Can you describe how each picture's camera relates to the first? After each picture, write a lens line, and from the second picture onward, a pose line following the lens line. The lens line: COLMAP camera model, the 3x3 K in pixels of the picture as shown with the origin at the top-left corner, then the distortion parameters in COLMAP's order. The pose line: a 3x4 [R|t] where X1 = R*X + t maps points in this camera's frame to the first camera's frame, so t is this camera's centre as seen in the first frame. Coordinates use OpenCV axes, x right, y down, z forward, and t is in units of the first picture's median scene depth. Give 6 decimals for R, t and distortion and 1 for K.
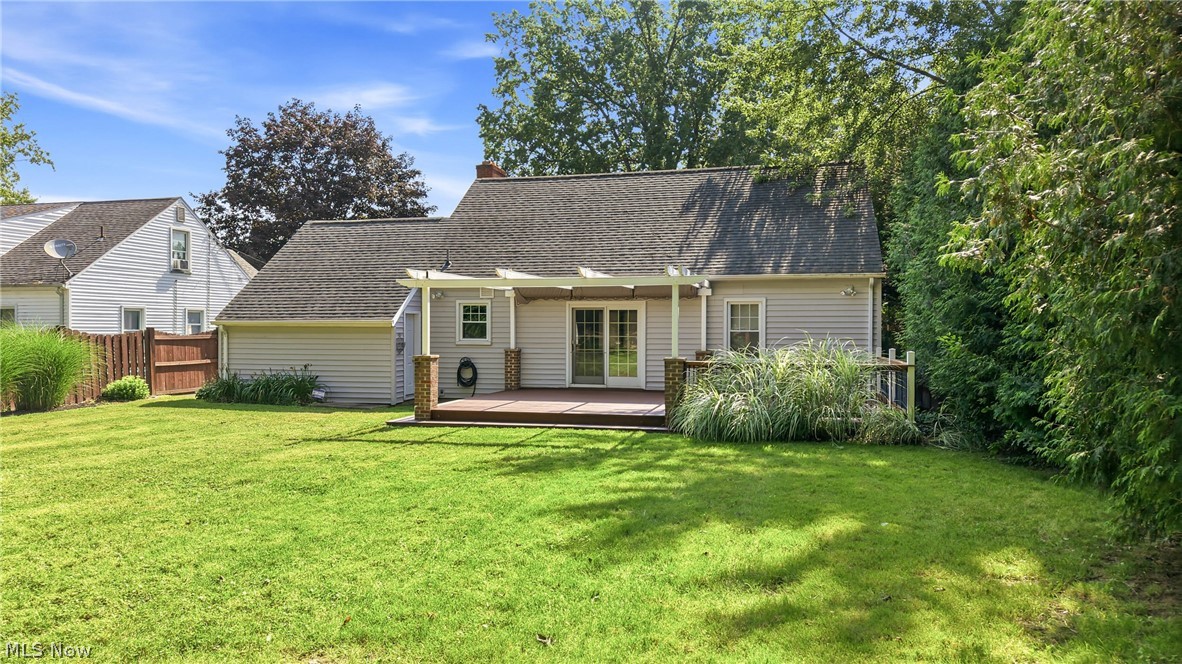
lens RADIAL K [[773.5, 0, 590.9], [0, 773.5, 338.9], [0, 0, 1]] dist [0.031694, -0.011997]
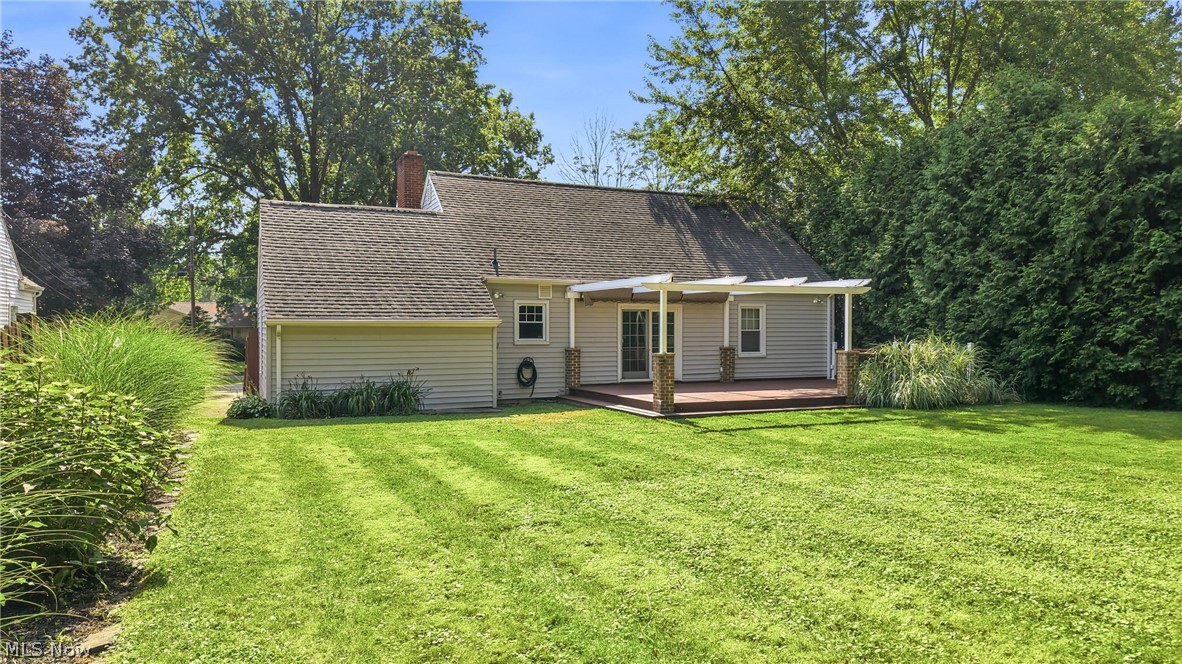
lens RADIAL K [[773.5, 0, 591.5], [0, 773.5, 328.4], [0, 0, 1]] dist [0.031694, -0.011997]
pose [[0.823382, -0.001914, 0.567484, -0.669909], [0.009823, 0.999893, -0.010880, -0.002055], [-0.567402, 0.014533, 0.823312, 0.123752]]
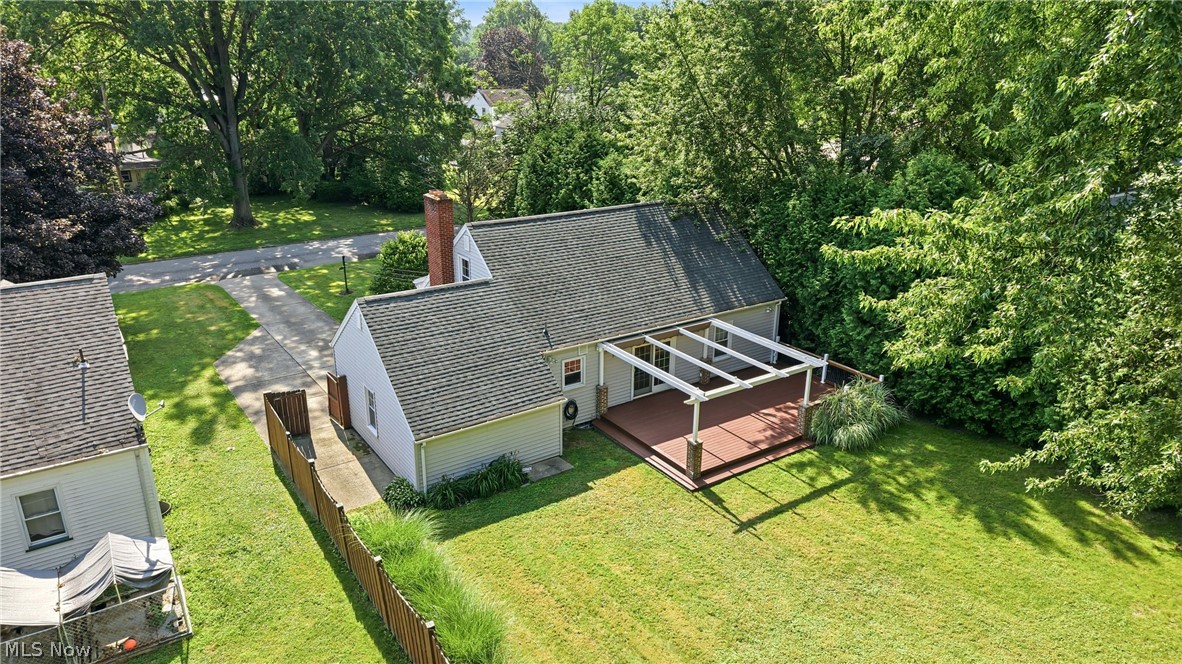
lens RADIAL K [[773.5, 0, 586.7], [0, 773.5, 325.7], [0, 0, 1]] dist [0.031694, -0.011997]
pose [[0.714283, -0.228583, 0.661475, -1.007517], [0.006744, 0.947362, 0.320093, -0.530104], [-0.699824, -0.224176, 0.678226, 0.103587]]
